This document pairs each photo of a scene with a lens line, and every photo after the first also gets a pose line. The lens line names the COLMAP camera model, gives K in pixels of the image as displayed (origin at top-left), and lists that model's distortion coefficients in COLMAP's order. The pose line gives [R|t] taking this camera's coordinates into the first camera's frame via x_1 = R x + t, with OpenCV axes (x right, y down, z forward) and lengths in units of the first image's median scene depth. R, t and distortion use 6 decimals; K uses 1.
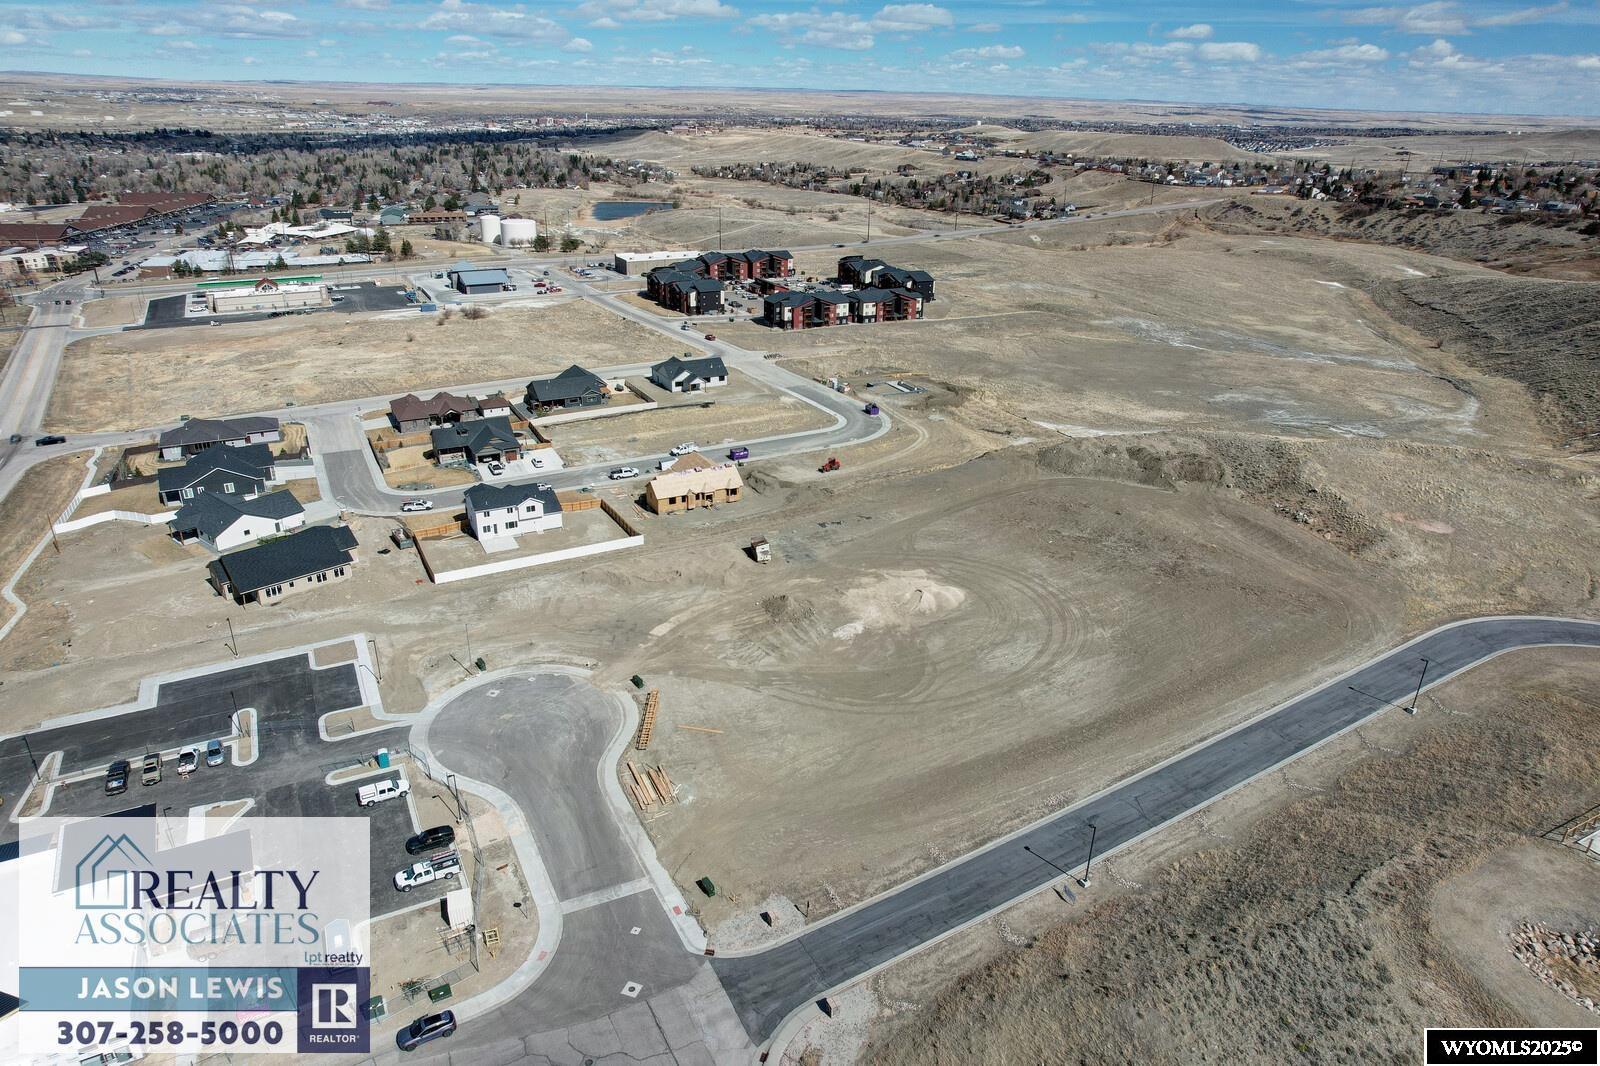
lens RADIAL K [[1016.7, 0, 796.4], [0, 1016.7, 532.3], [0, 0, 1]] dist [-0.070192, 0.062006]
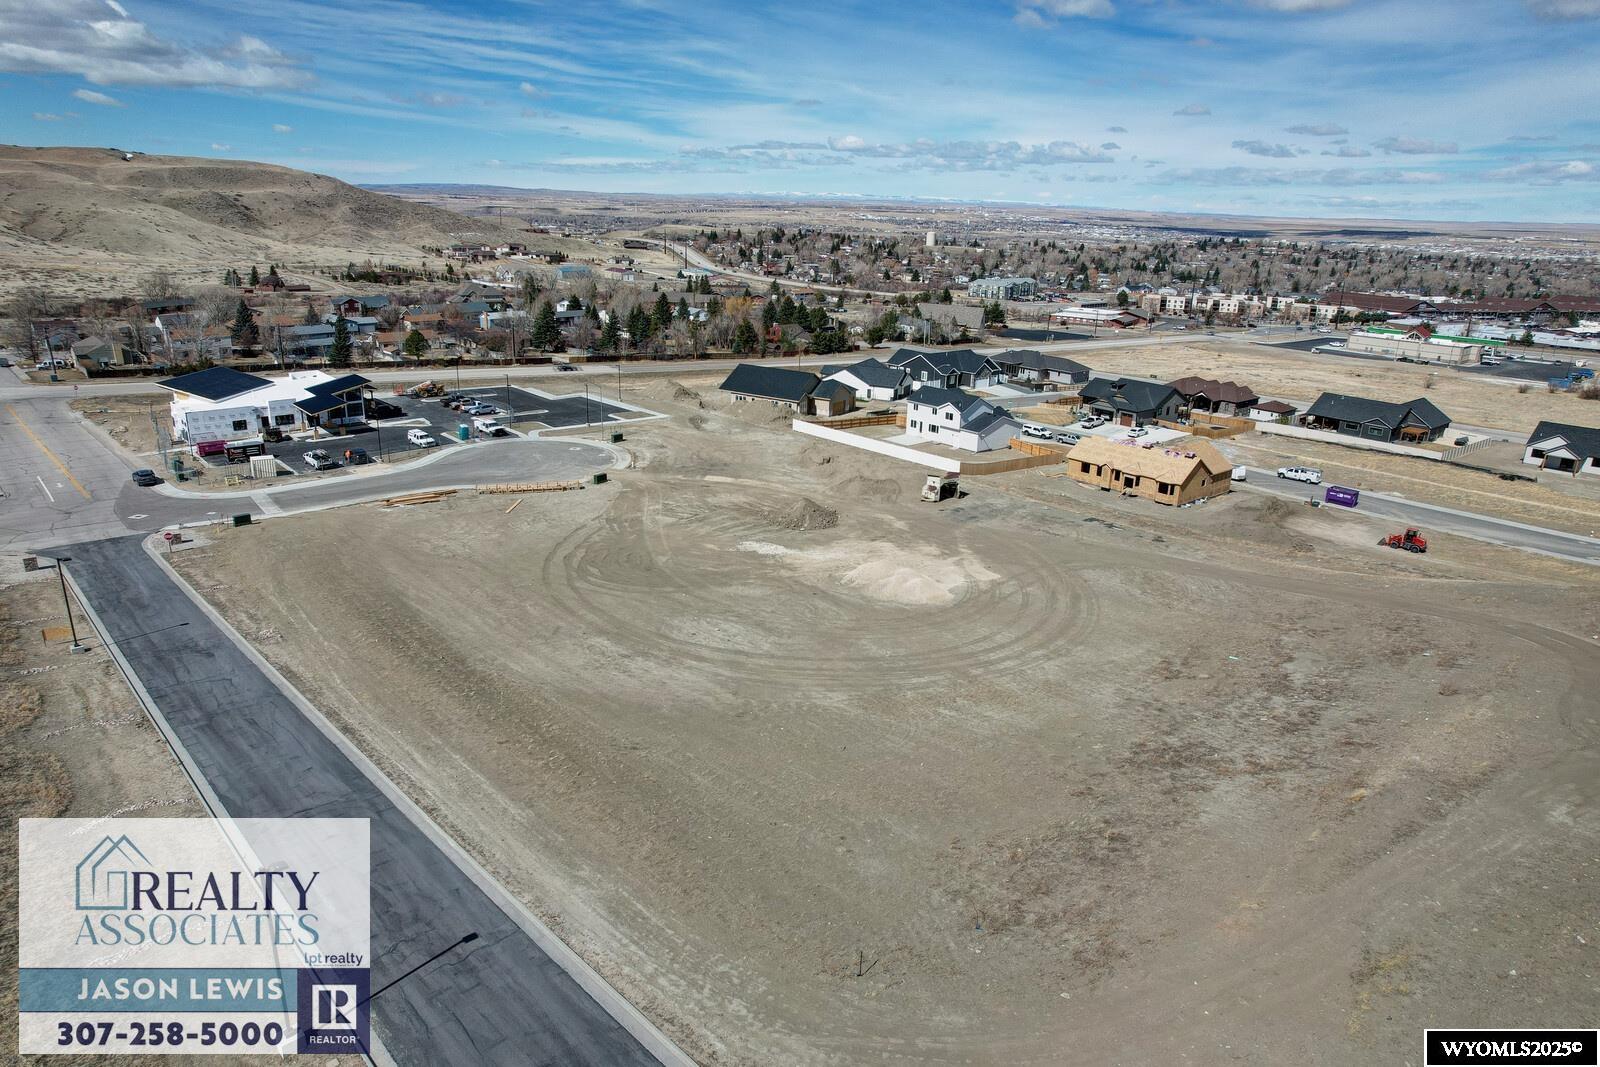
lens RADIAL K [[1016.7, 0, 814.7], [0, 1016.7, 559.9], [0, 0, 1]] dist [-0.070192, 0.062006]
pose [[0.235403, 0.310864, -0.920842, 0.688369], [-0.411968, 0.890054, 0.195155, -0.044103], [0.880266, 0.333417, 0.337587, 0.787394]]
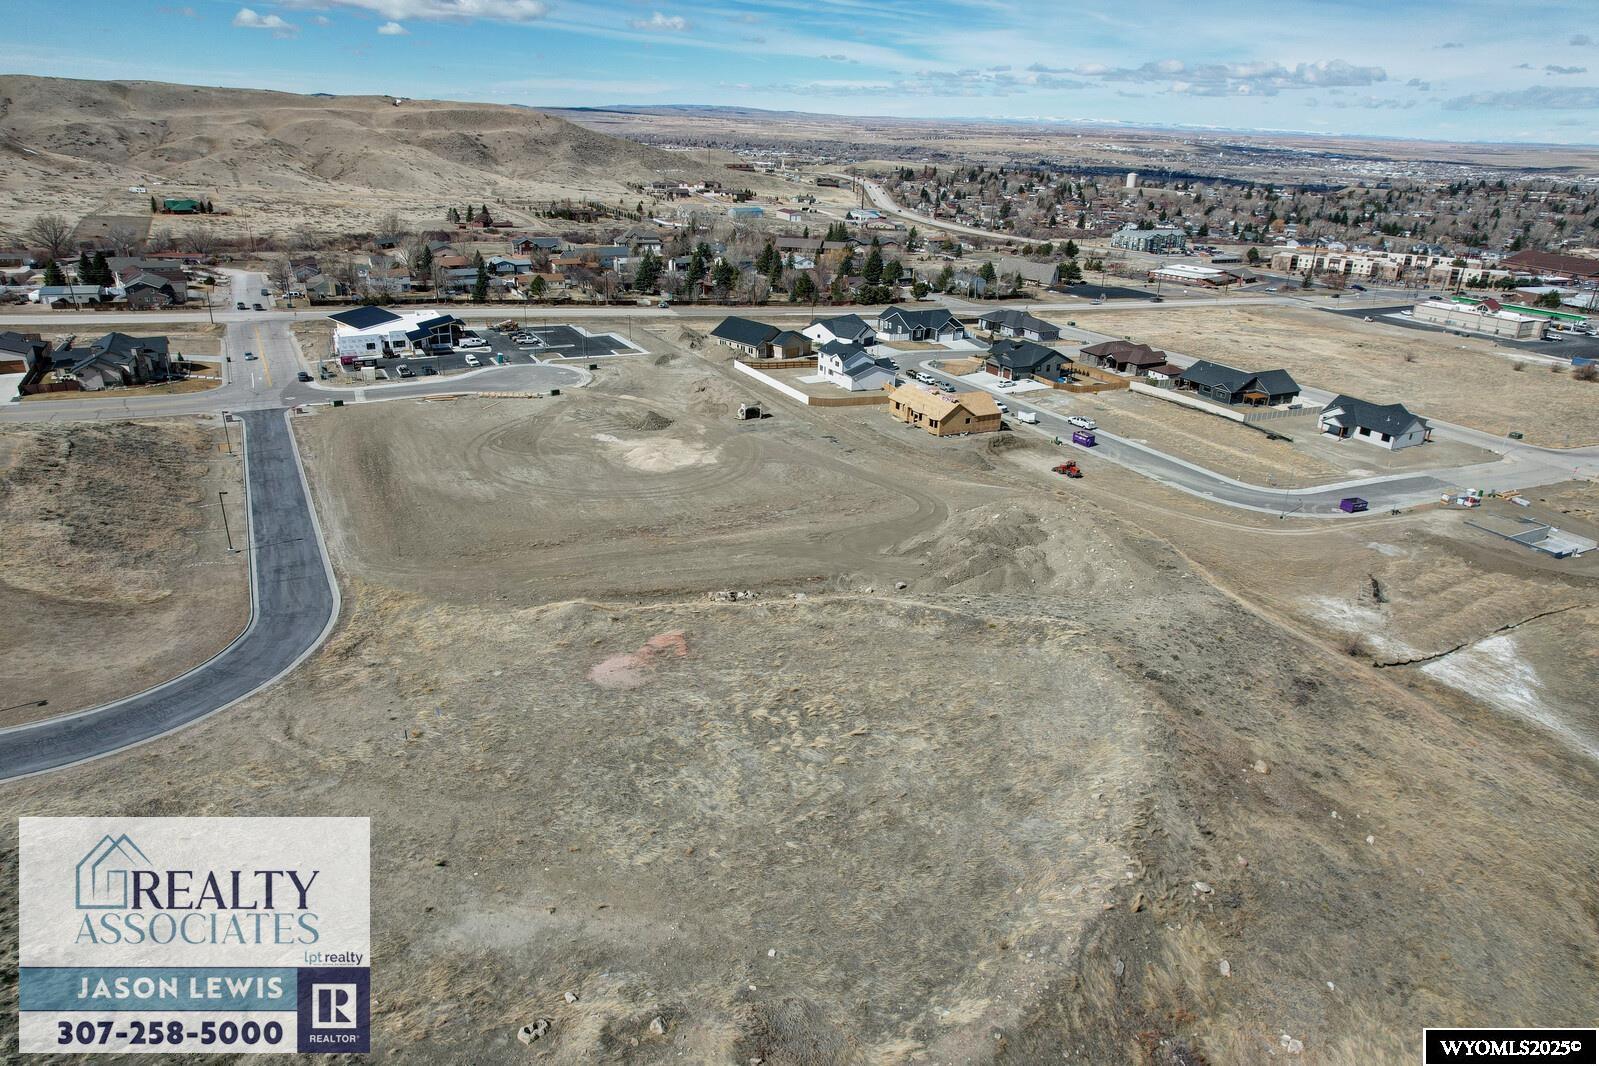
lens RADIAL K [[1016.1, 0, 809.0], [0, 1016.1, 567.1], [0, 0, 1]] dist [-0.070192, 0.062006]
pose [[0.004131, 0.388765, -0.921328, 1.164755], [-0.429916, 0.832534, 0.349370, -0.282053], [0.902859, 0.394650, 0.170575, 1.055119]]
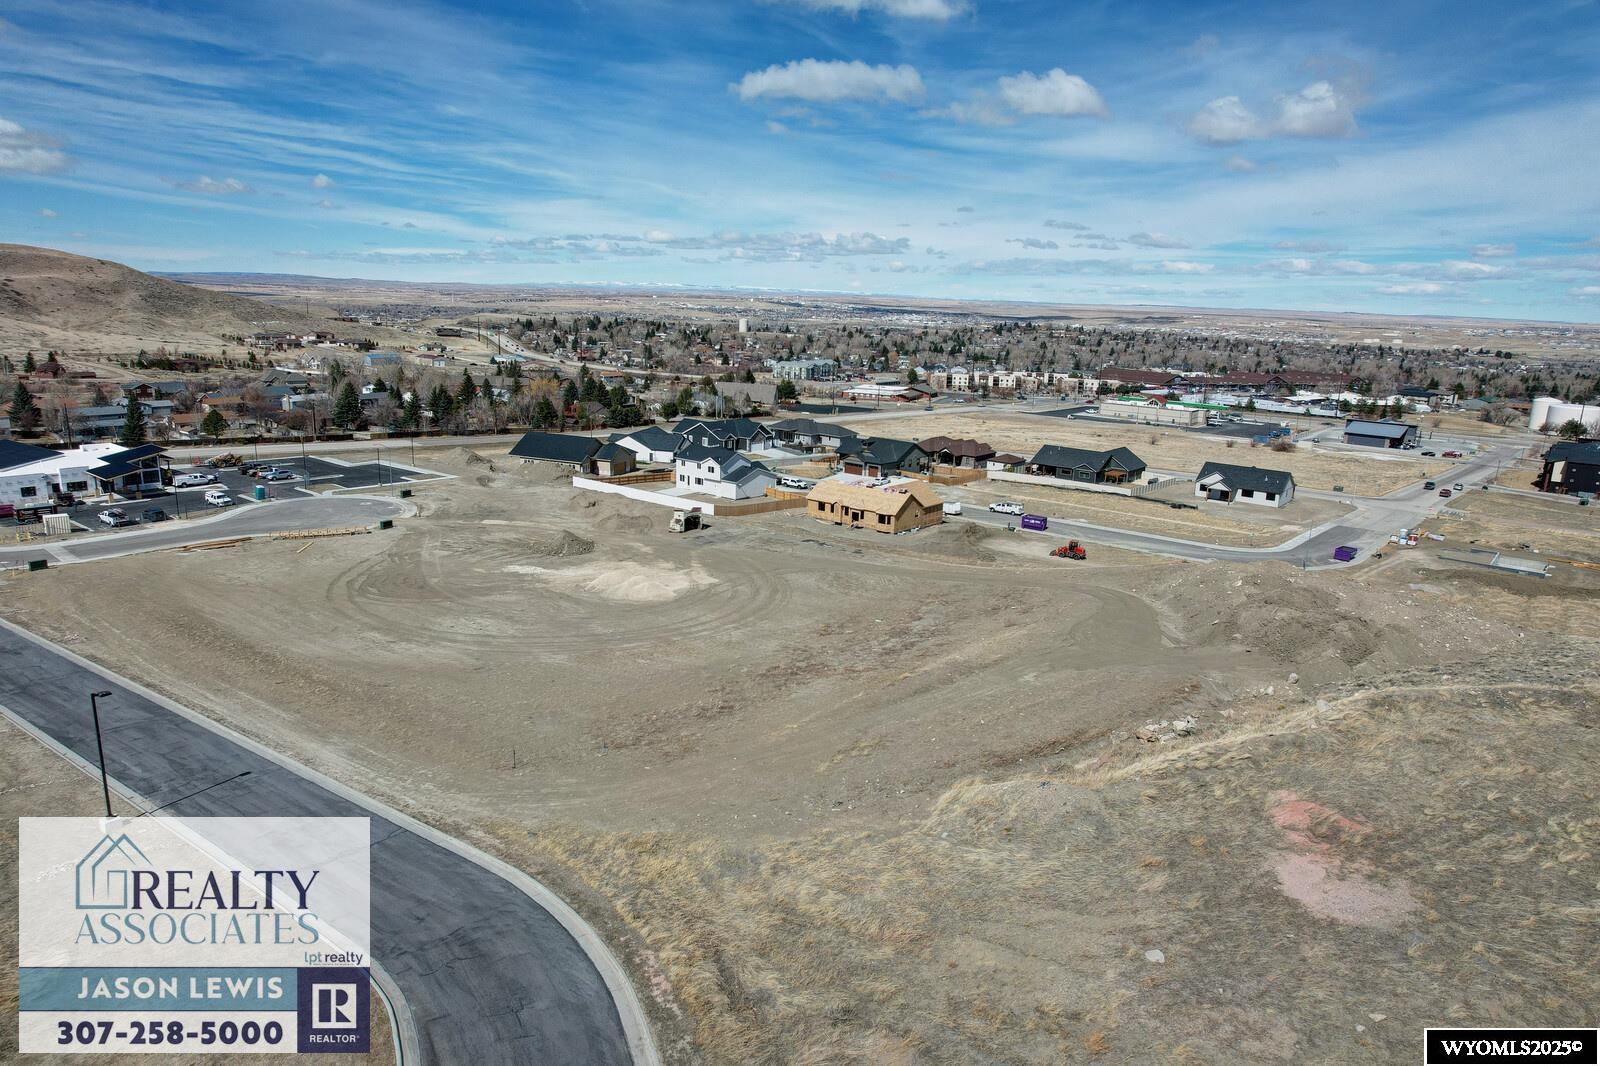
lens RADIAL K [[1016.7, 0, 808.8], [0, 1016.7, 547.3], [0, 0, 1]] dist [-0.070192, 0.062006]
pose [[0.390951, 0.211723, -0.895729, 0.853859], [-0.390424, 0.919439, 0.046922, -0.046071], [0.833502, 0.331370, 0.442117, 0.811640]]
